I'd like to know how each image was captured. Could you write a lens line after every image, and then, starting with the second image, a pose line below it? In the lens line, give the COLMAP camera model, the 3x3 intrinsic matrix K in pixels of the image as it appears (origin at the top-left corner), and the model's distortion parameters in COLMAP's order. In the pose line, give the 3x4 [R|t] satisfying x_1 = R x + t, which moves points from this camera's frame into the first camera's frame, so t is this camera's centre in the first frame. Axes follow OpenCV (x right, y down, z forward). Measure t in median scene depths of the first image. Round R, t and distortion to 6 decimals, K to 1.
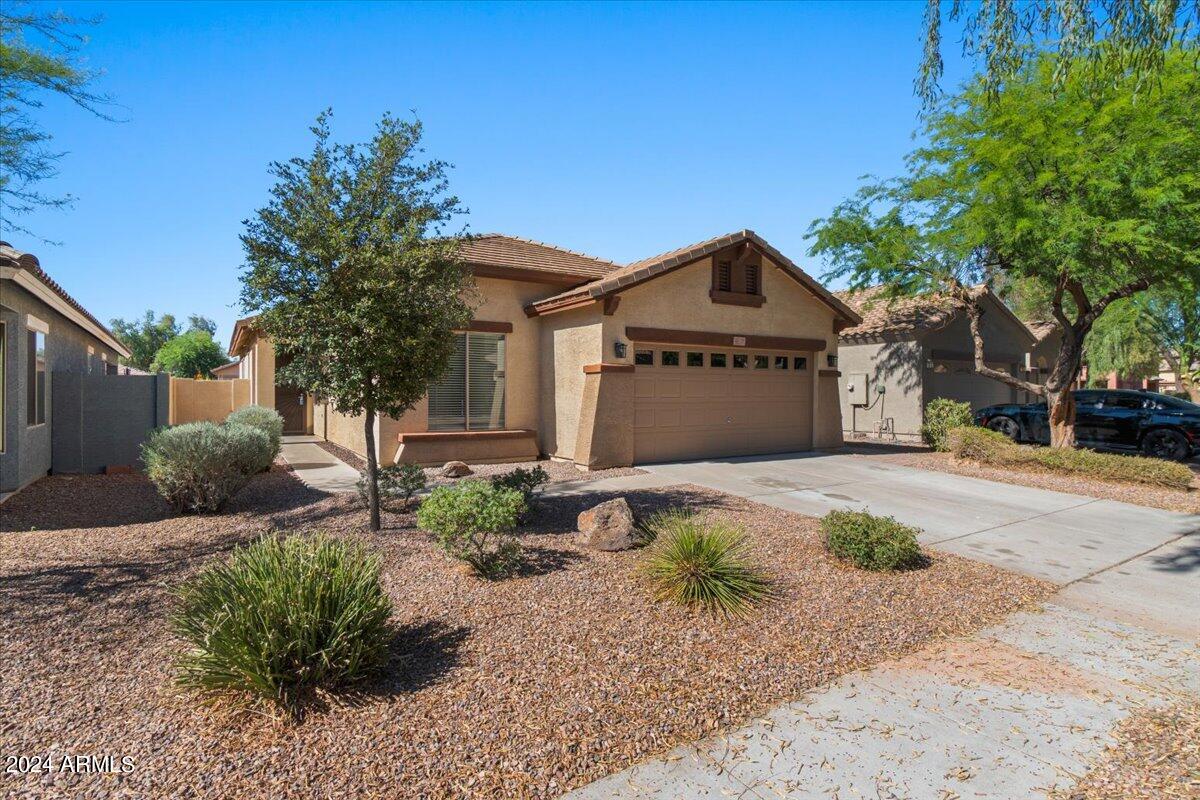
lens RADIAL K [[573.6, 0, 598.1], [0, 573.6, 382.8], [0, 0, 1]] dist [0.001529, 0.000190]
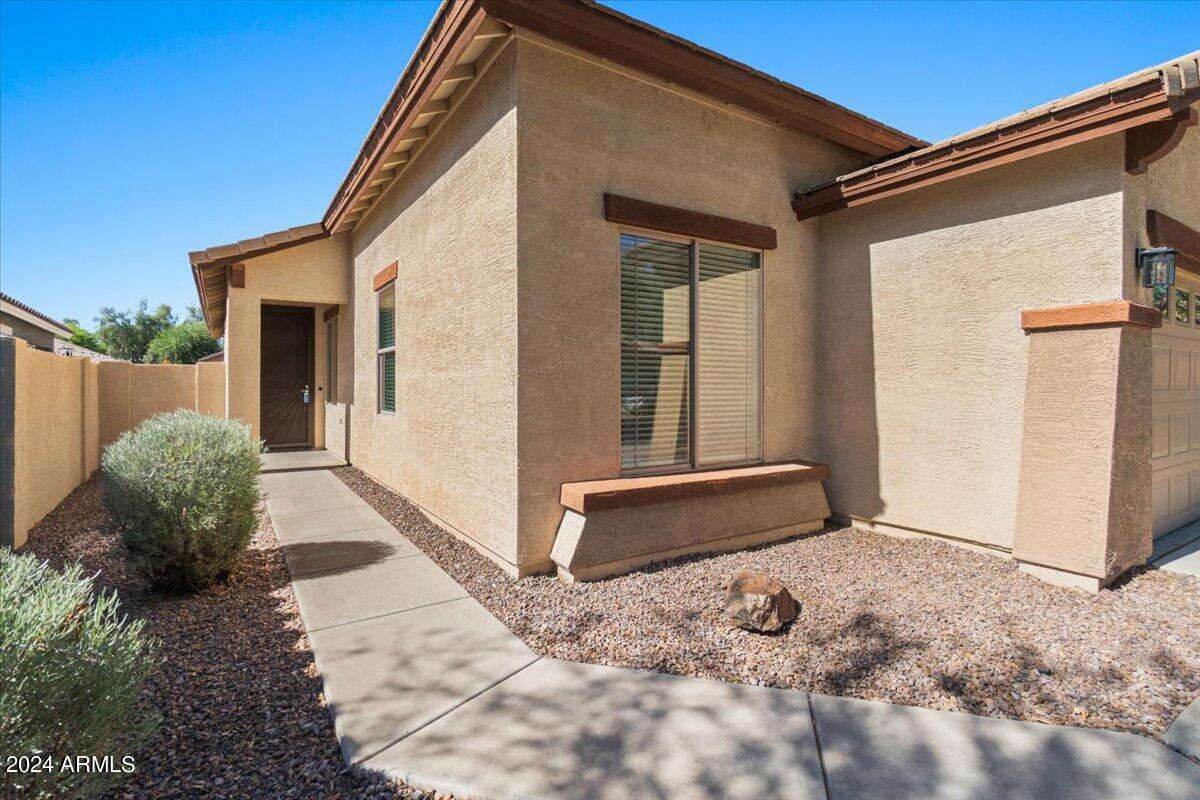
lens RADIAL K [[573.6, 0, 598.1], [0, 573.6, 382.8], [0, 0, 1]] dist [0.001529, 0.000190]
pose [[0.999997, -0.000653, -0.002479, -0.288992], [0.000683, 0.999926, 0.012138, 0.012449], [0.002471, -0.012140, 0.999923, 0.545647]]
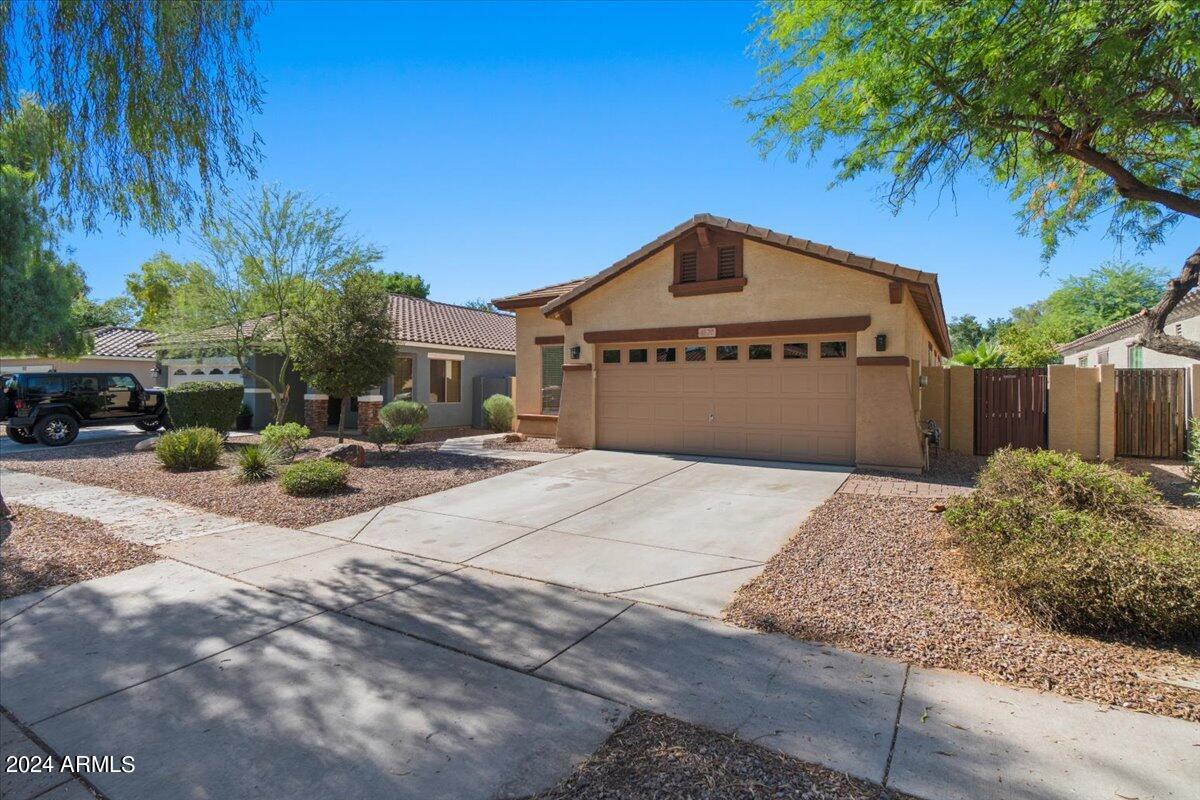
lens RADIAL K [[573.6, 0, 598.1], [0, 573.6, 382.8], [0, 0, 1]] dist [0.001529, 0.000190]
pose [[0.448906, -0.009485, -0.893528, 1.009930], [0.005704, 0.999954, -0.007749, 0.015603], [0.893561, -0.001618, 0.448940, 0.428987]]
